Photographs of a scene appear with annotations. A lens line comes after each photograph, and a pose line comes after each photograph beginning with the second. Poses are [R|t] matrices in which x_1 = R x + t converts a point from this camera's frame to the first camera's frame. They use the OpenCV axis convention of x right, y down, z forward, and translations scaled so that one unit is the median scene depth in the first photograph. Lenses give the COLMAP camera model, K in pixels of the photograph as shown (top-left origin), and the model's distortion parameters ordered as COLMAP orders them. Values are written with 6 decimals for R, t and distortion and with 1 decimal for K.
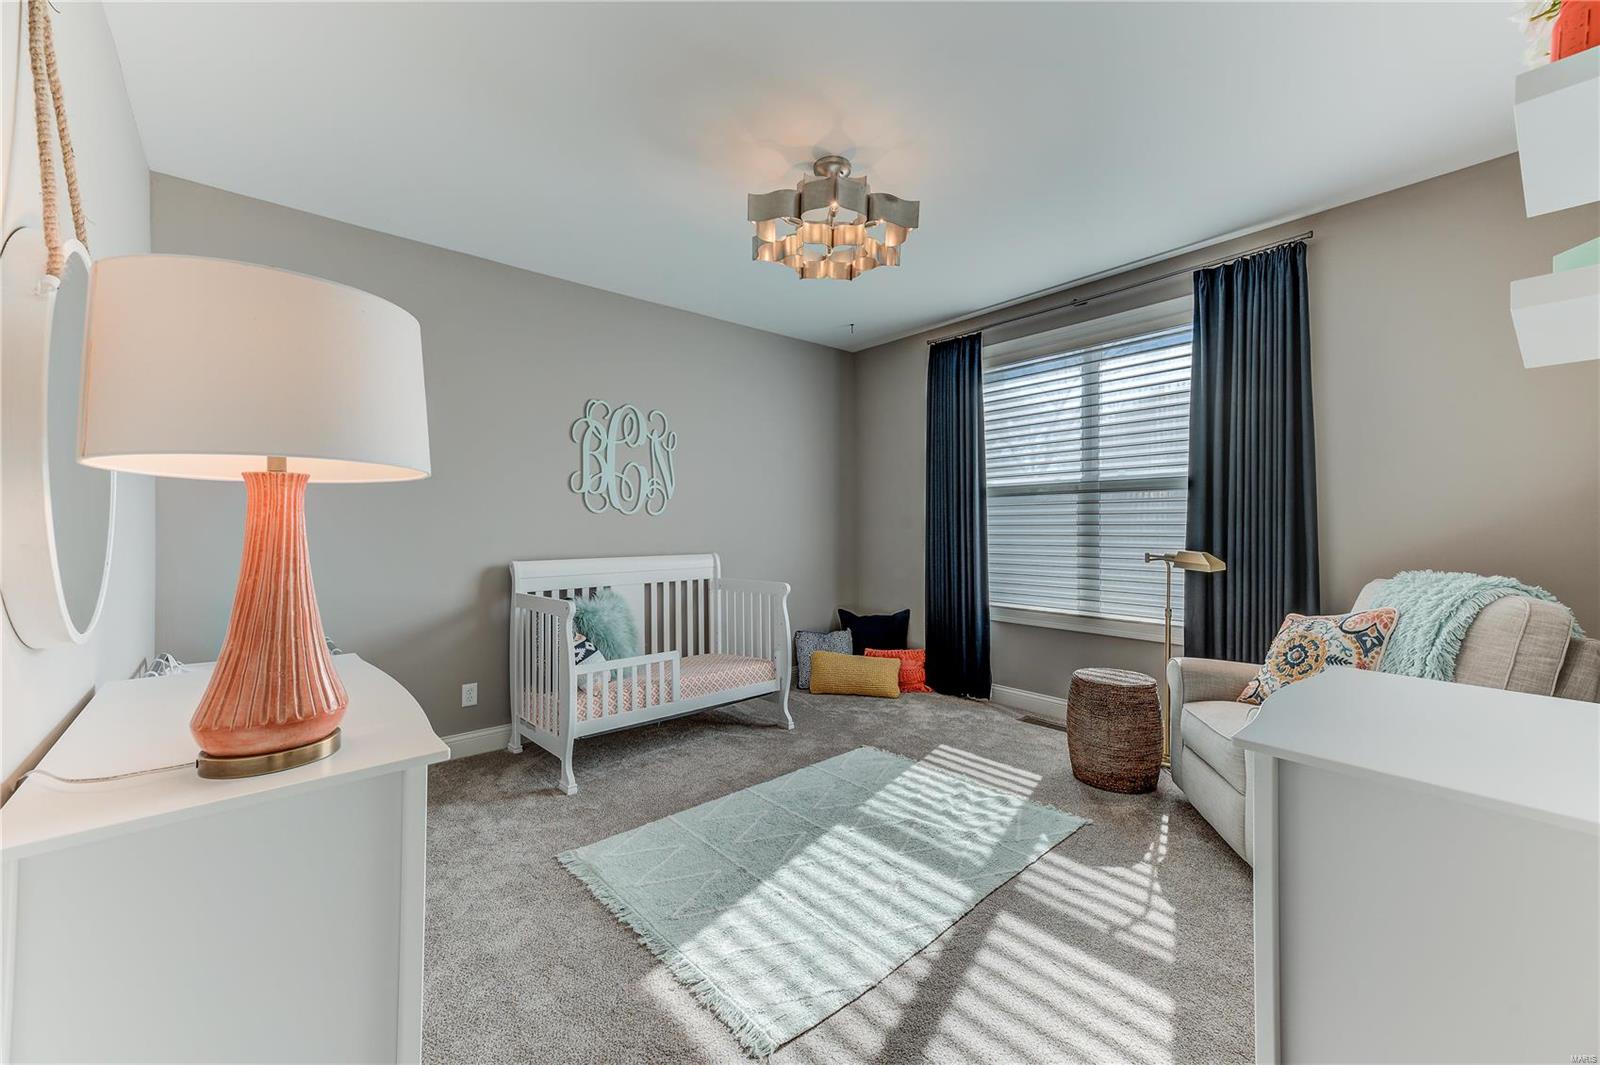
lens RADIAL K [[627.5, 0, 799.3], [0, 627.5, 527.5], [0, 0, 1]] dist [-0.001588, -0.000031]
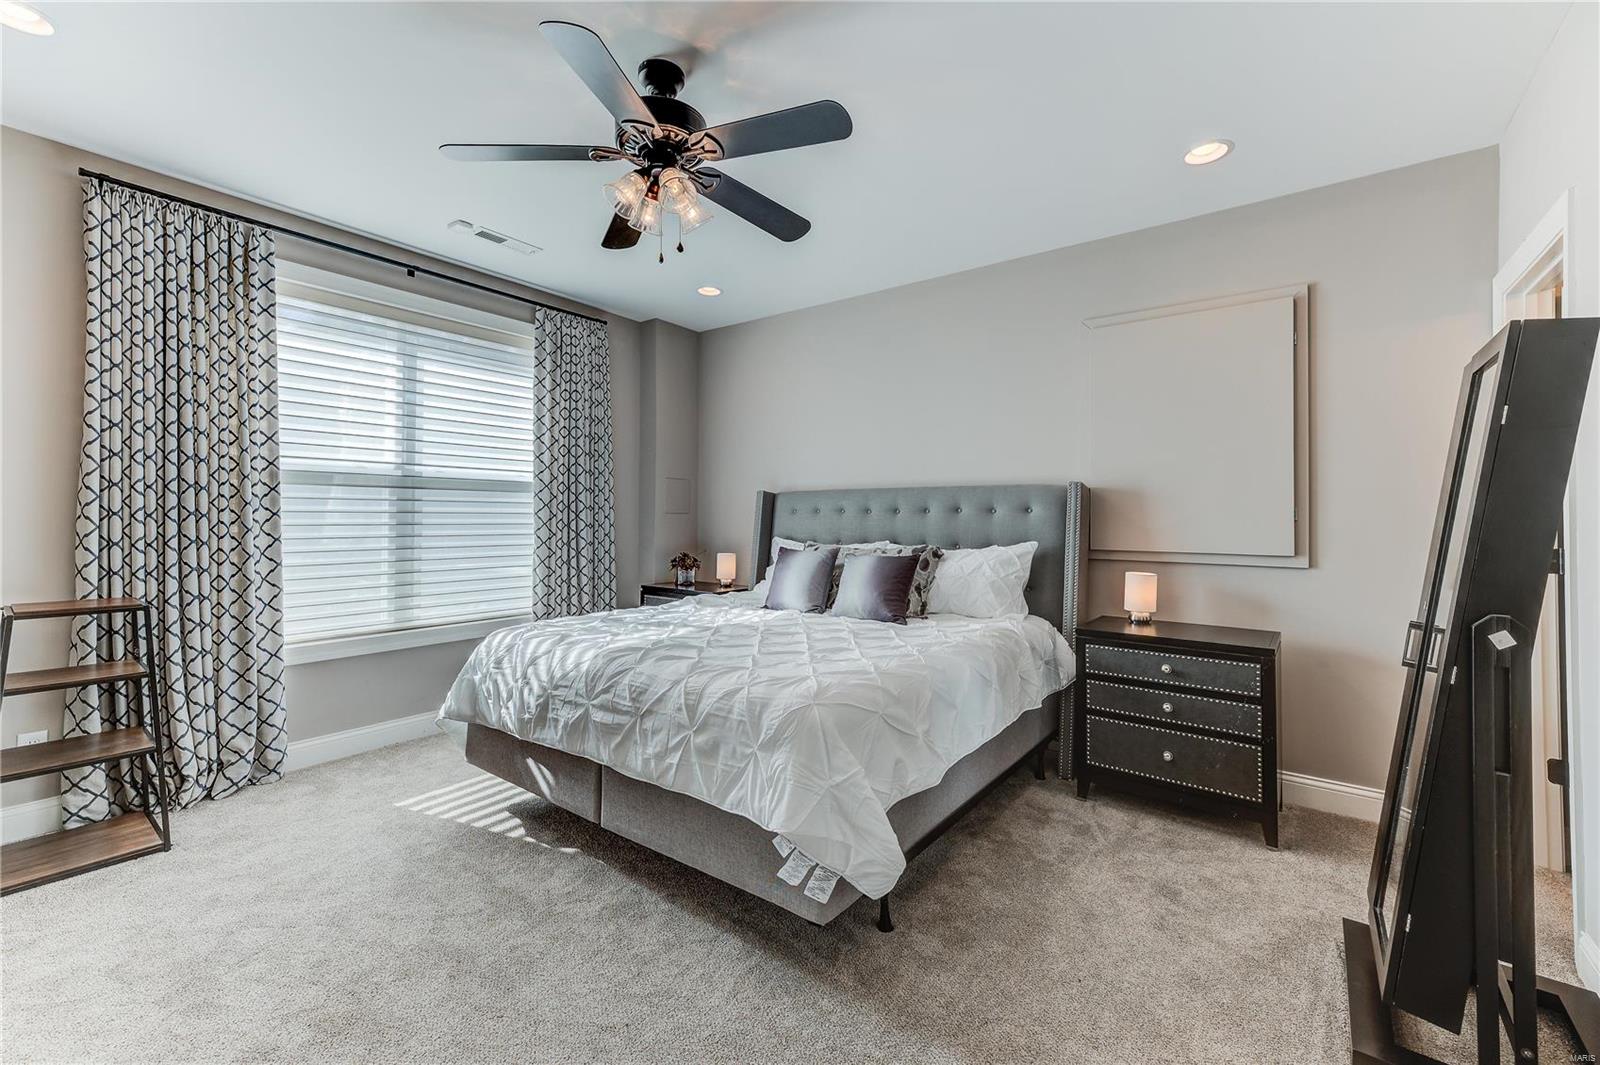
lens RADIAL K [[627.5, 0, 800.2], [0, 627.5, 525.6], [0, 0, 1]] dist [-0.001588, -0.000031]
pose [[-0.206240, 0.001173, 0.978501, -0.520696], [0.000521, 0.999999, -0.001089, -0.001105], [-0.978501, 0.000285, -0.206240, 0.623019]]
